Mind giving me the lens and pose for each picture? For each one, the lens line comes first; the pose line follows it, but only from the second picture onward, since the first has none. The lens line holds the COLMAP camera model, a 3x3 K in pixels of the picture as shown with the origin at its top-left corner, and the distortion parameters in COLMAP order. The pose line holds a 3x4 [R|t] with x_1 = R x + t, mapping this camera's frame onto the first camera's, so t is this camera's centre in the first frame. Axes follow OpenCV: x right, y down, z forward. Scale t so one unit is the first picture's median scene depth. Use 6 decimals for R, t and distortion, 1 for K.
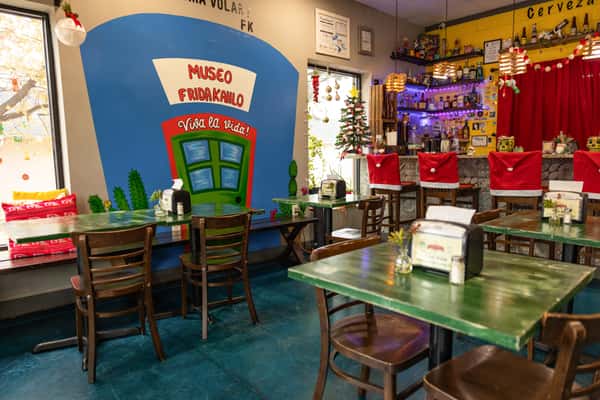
lens RADIAL K [[407.2, 0, 303.9], [0, 407.2, 201.4], [0, 0, 1]] dist [-0.002597, -0.000043]
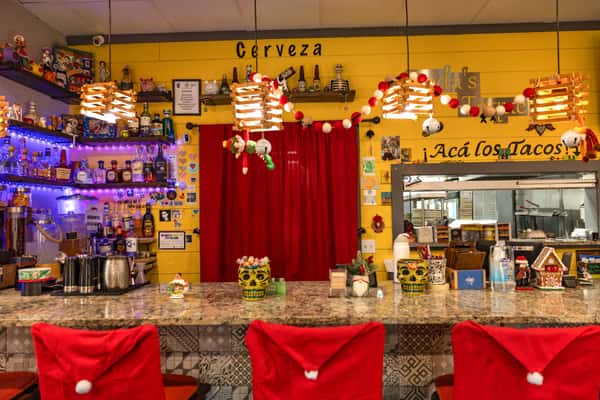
lens RADIAL K [[407.2, 0, 305.5], [0, 407.2, 199.5], [0, 0, 1]] dist [-0.002597, -0.000043]
pose [[0.703347, 0.022917, 0.710477, 0.176207], [0.091052, 0.988343, -0.122018, -0.139872], [-0.704991, 0.150512, 0.693061, 0.534666]]
